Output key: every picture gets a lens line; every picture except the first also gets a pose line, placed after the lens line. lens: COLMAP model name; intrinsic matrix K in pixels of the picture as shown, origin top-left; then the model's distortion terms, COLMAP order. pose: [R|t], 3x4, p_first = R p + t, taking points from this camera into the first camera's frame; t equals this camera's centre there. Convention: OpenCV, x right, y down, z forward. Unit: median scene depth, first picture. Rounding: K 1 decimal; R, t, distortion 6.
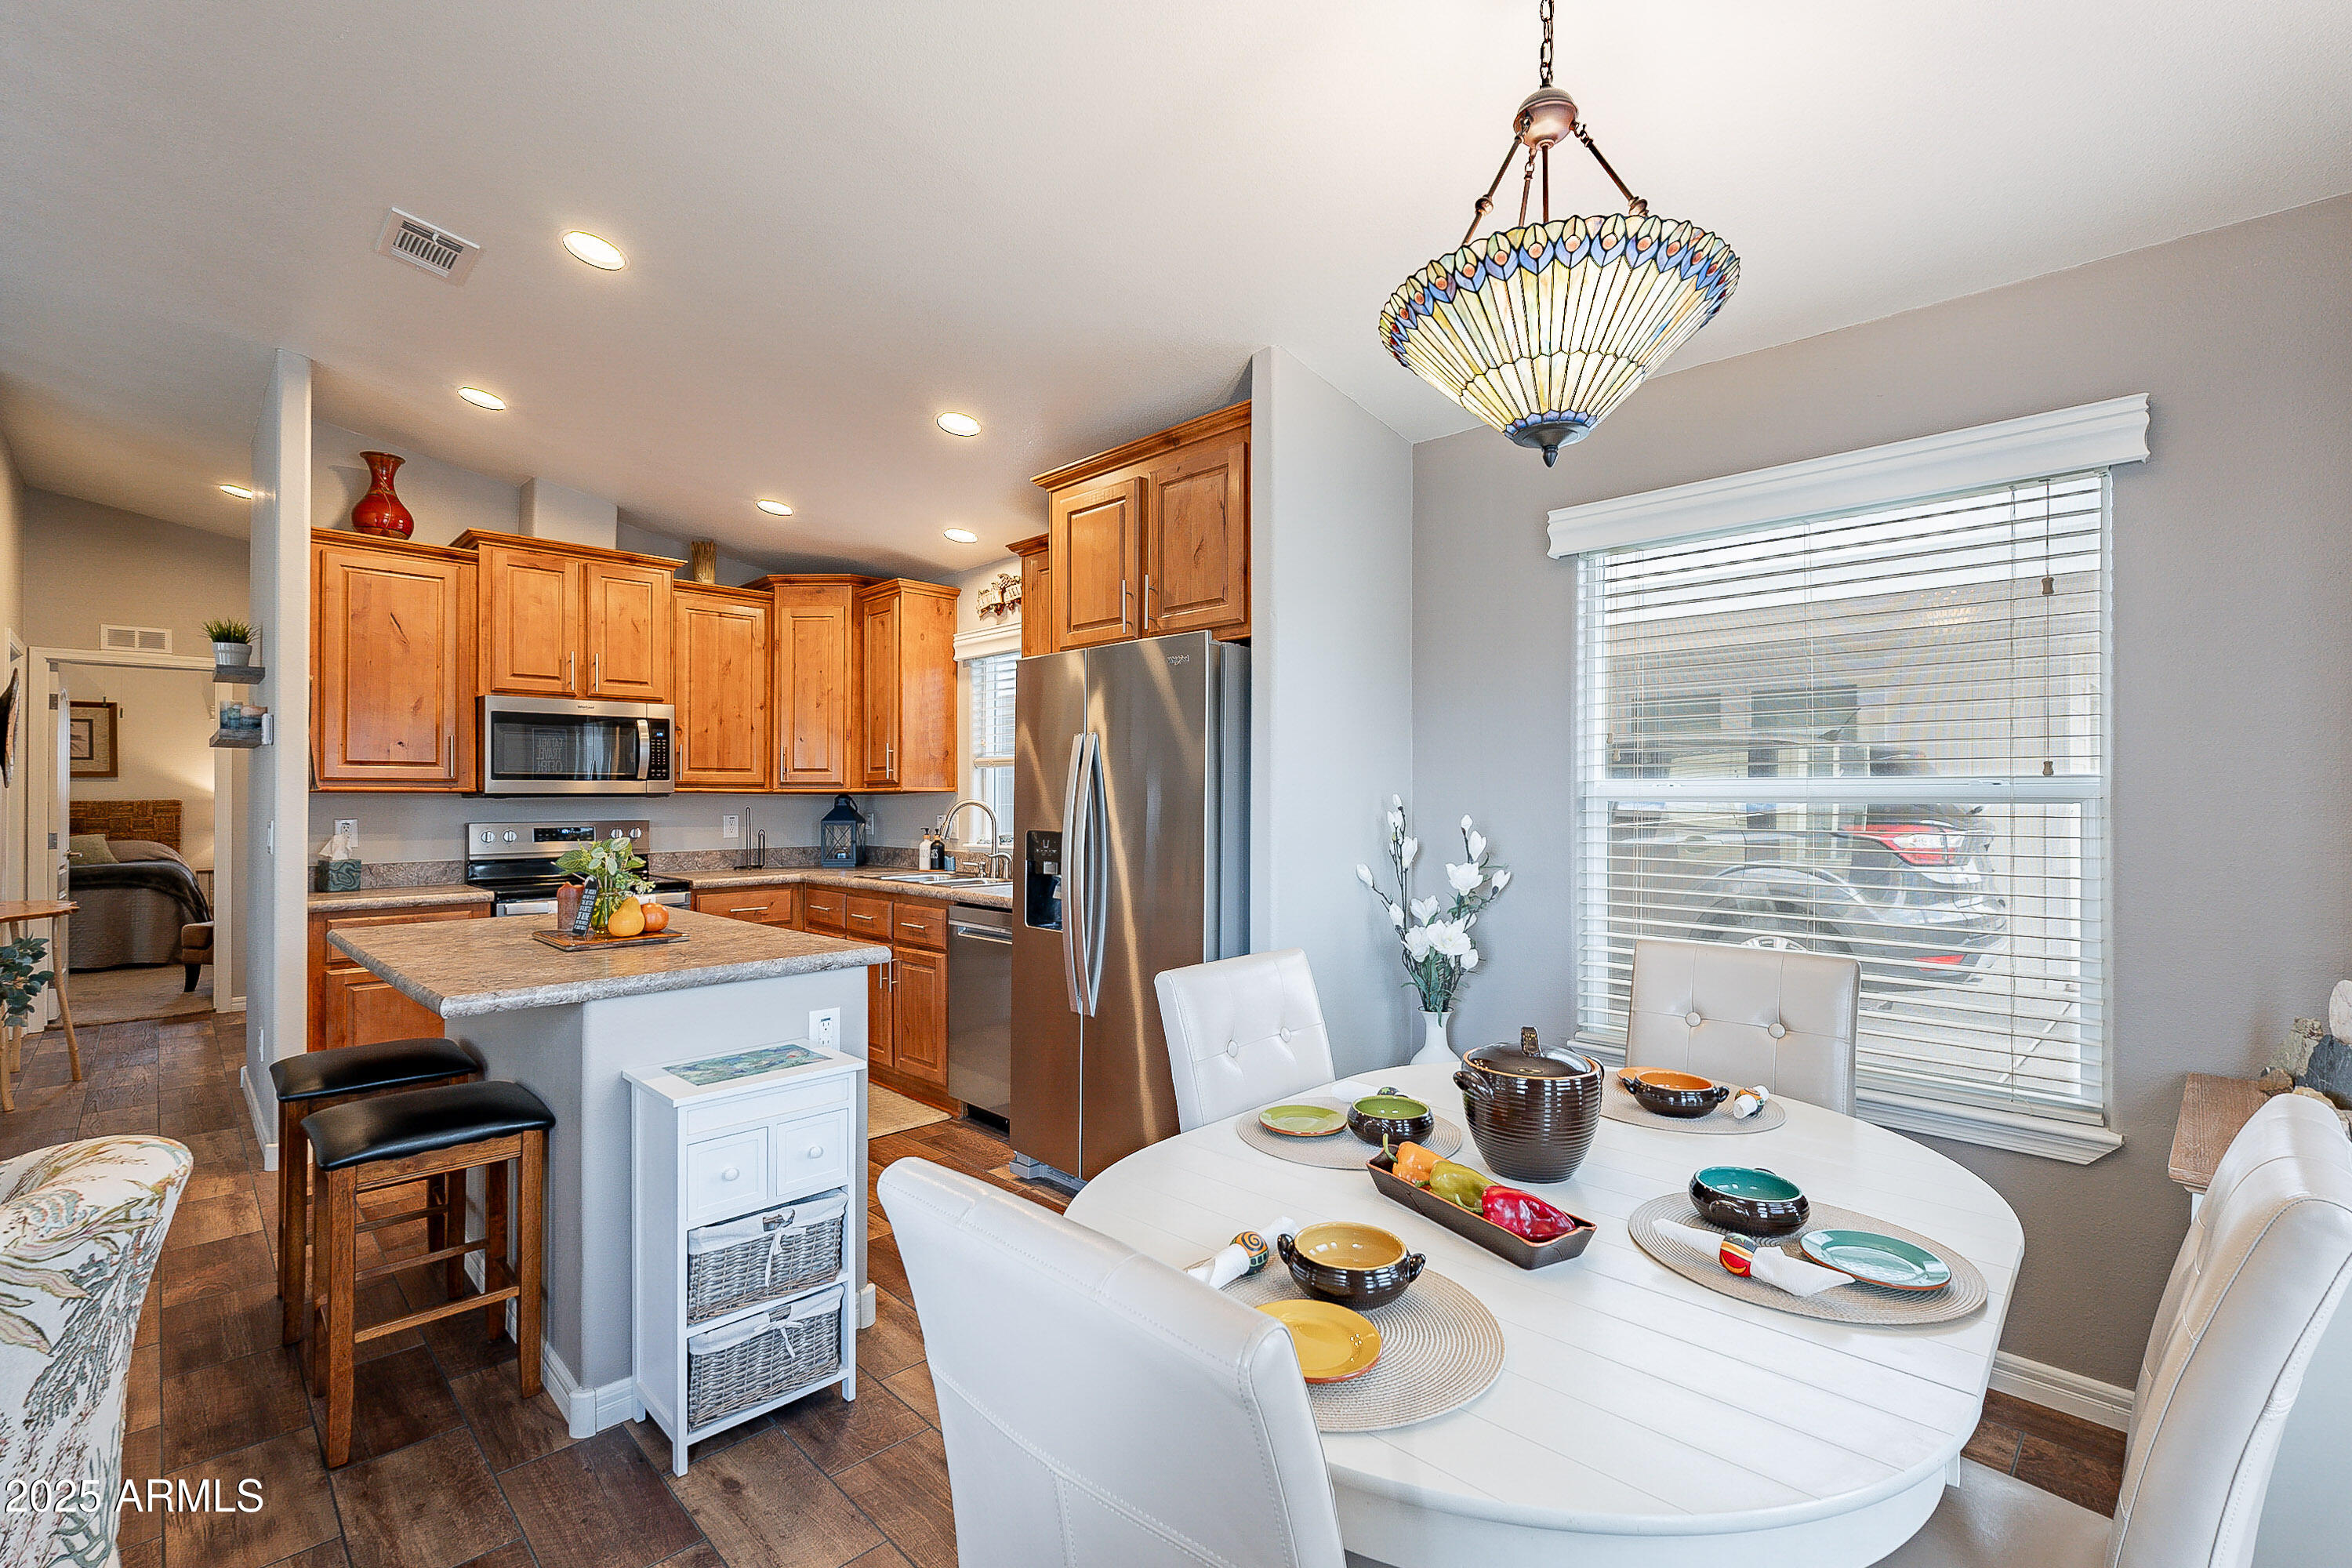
lens RADIAL K [[1037.7, 0, 1174.4], [0, 1037.7, 781.2], [0, 0, 1]] dist [0.000775, 0.001176]
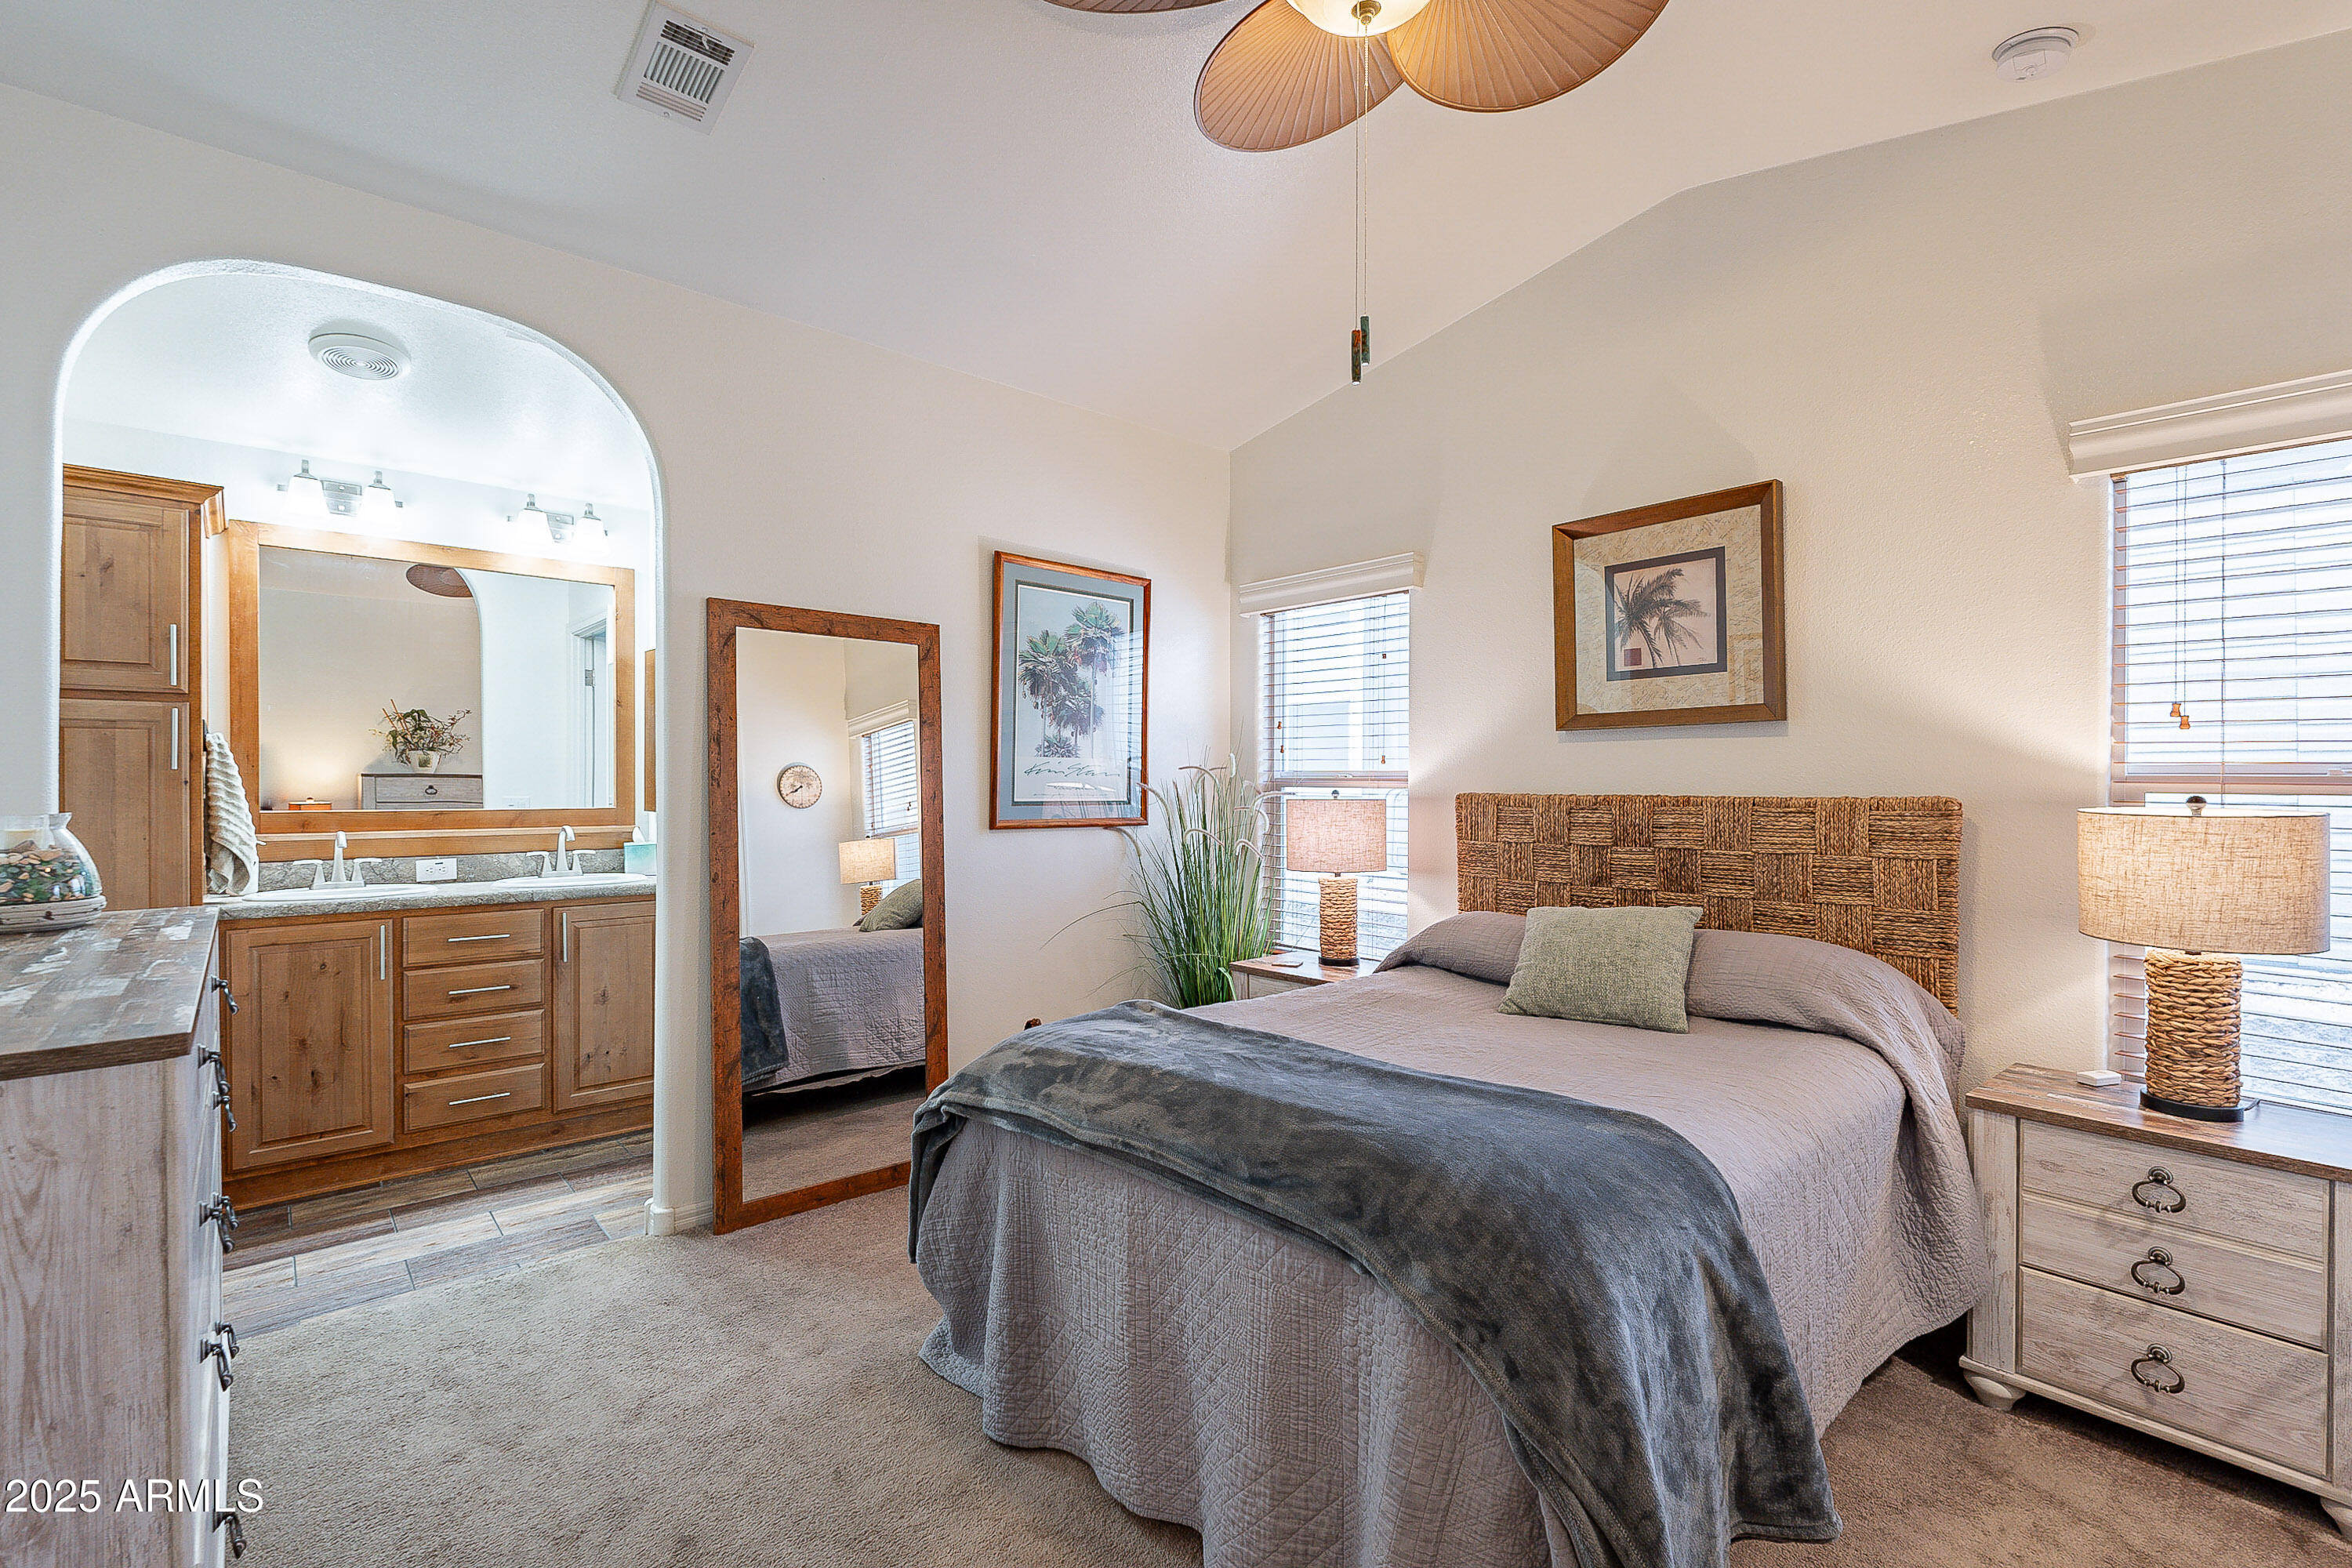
lens RADIAL K [[1067.2, 0, 1204.5], [0, 1067.2, 783.7], [0, 0, 1]] dist [-0.002725, 0.000992]
pose [[-0.032818, 0.006385, -0.999441, -1.251680], [0.009195, 0.999939, 0.006086, 0.020335], [0.999419, -0.008990, -0.032875, 1.507959]]
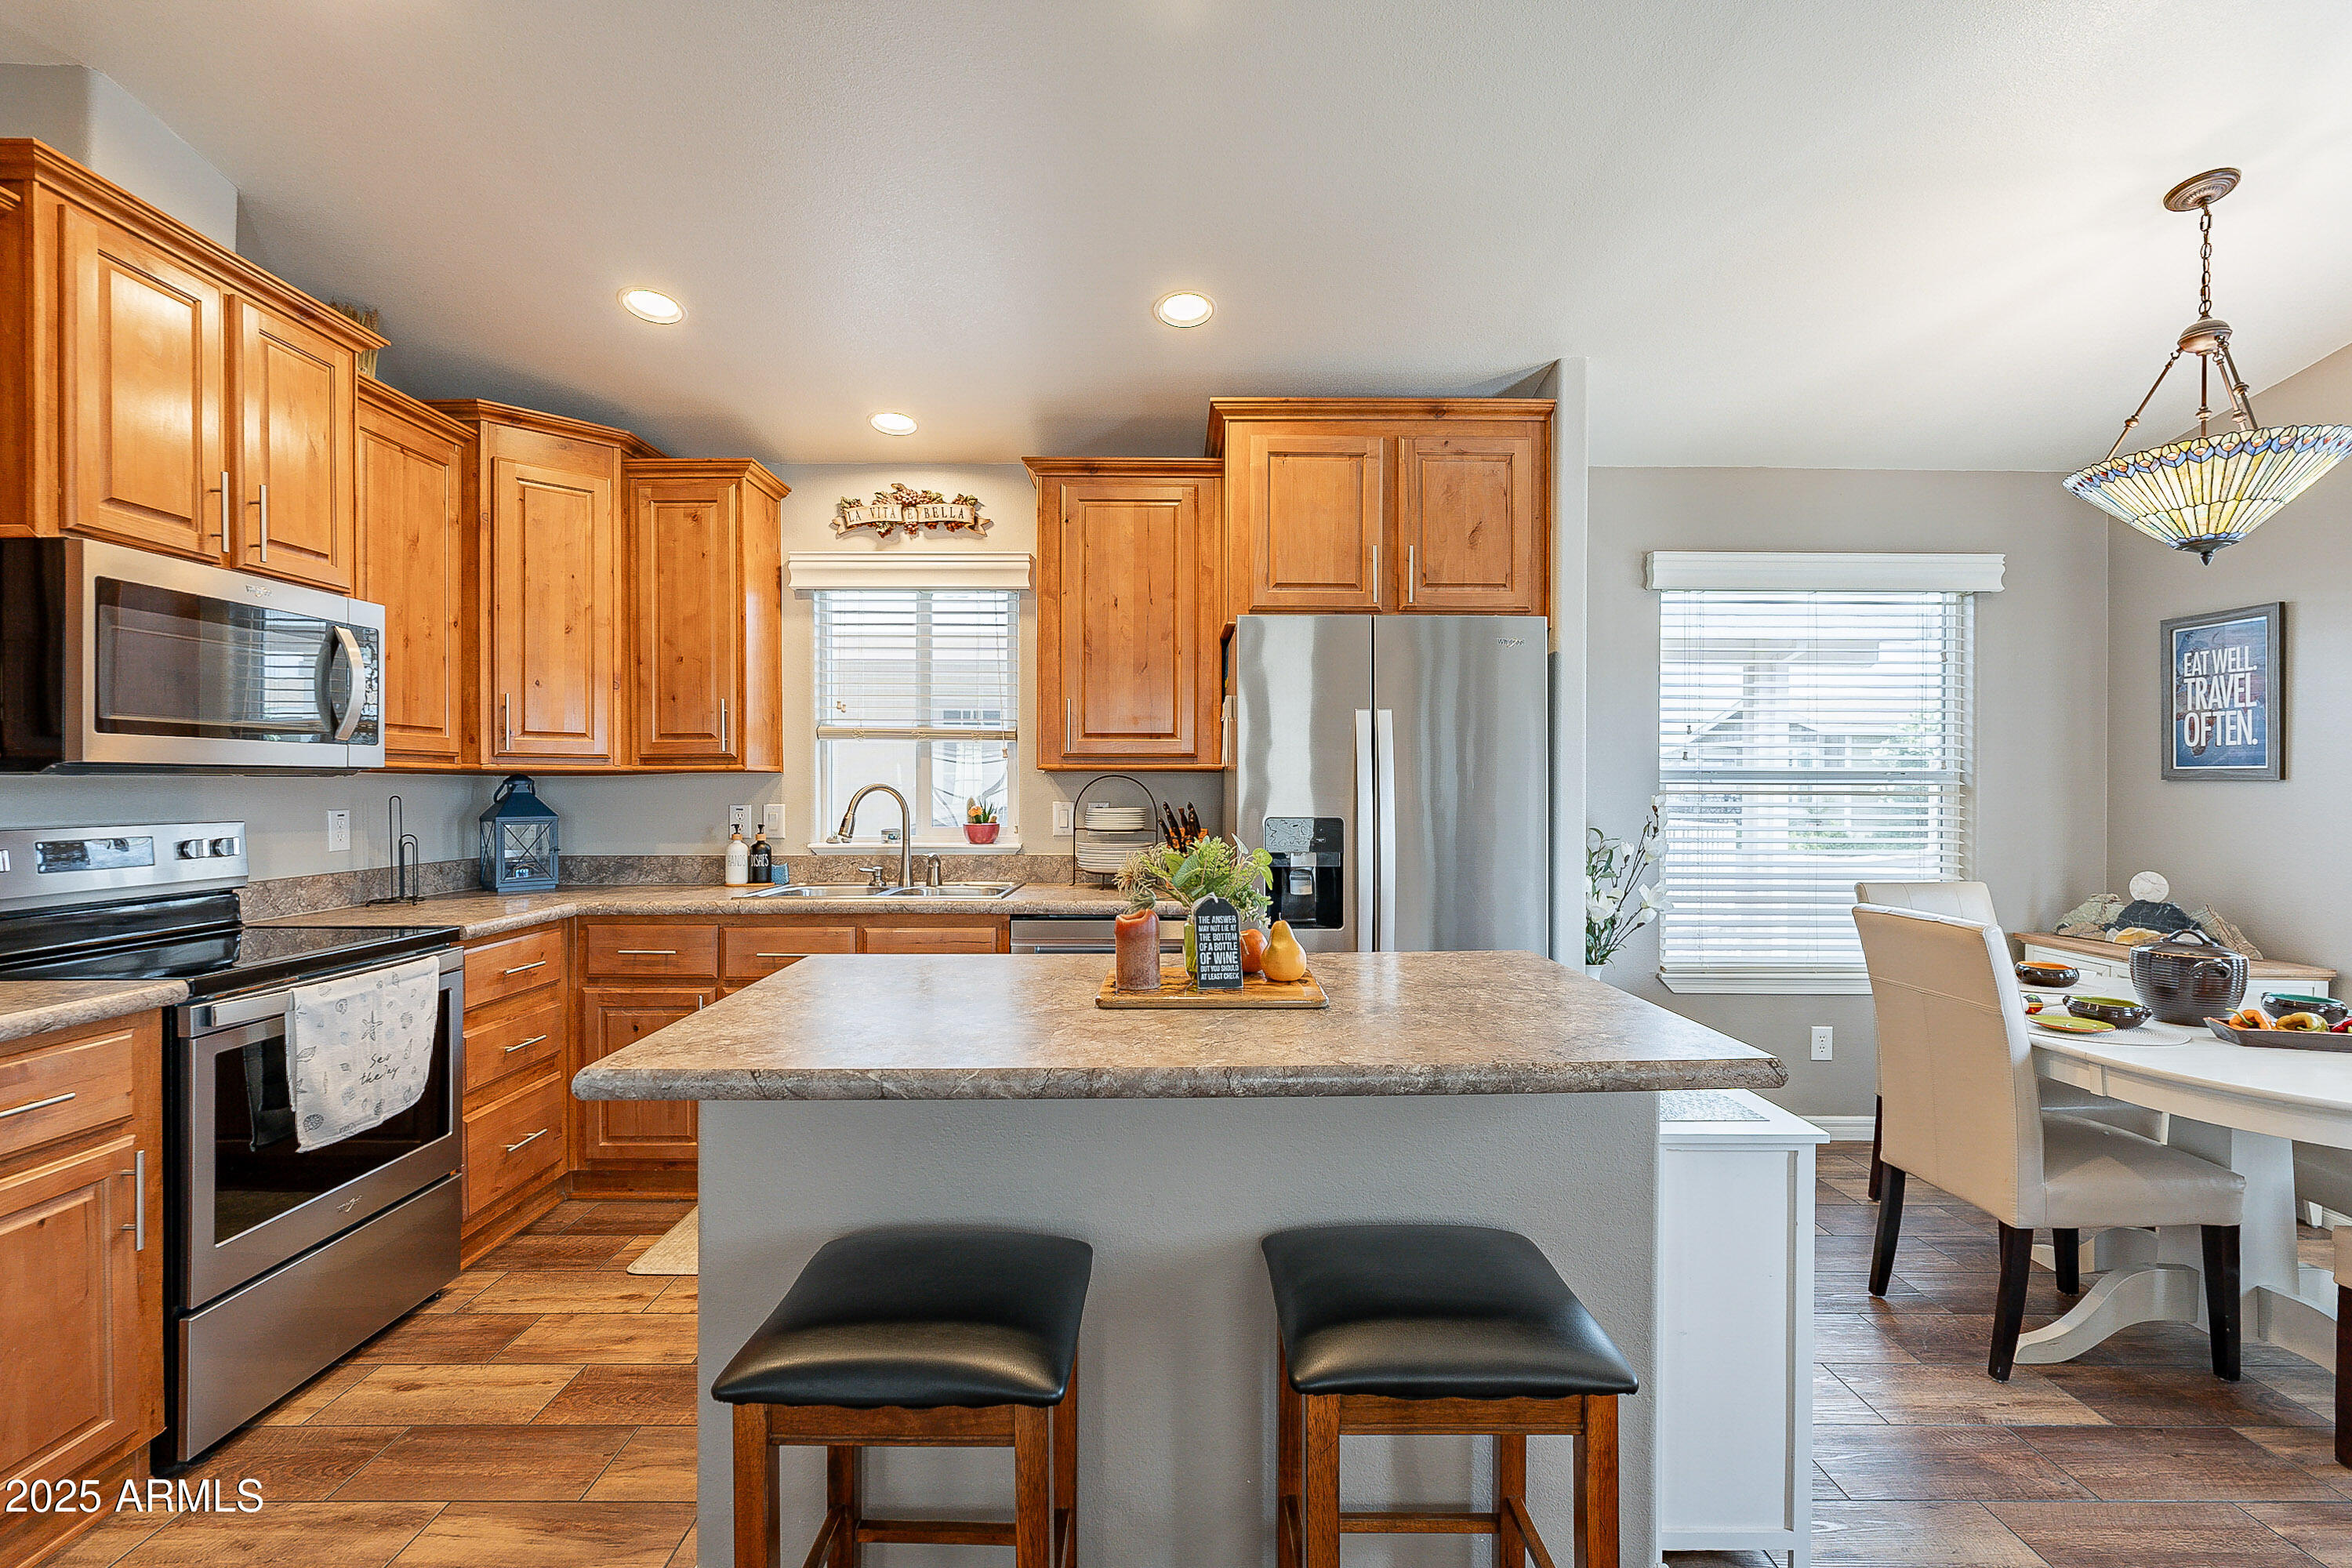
lens RADIAL K [[1067.2, 0, 1172.0], [0, 1067.2, 789.6], [0, 0, 1]] dist [-0.002725, 0.000992]
pose [[0.696407, -0.000822, 0.717647, -0.587704], [-0.012472, 0.999834, 0.013248, 0.009897], [-0.717539, -0.018176, 0.696281, 0.314727]]
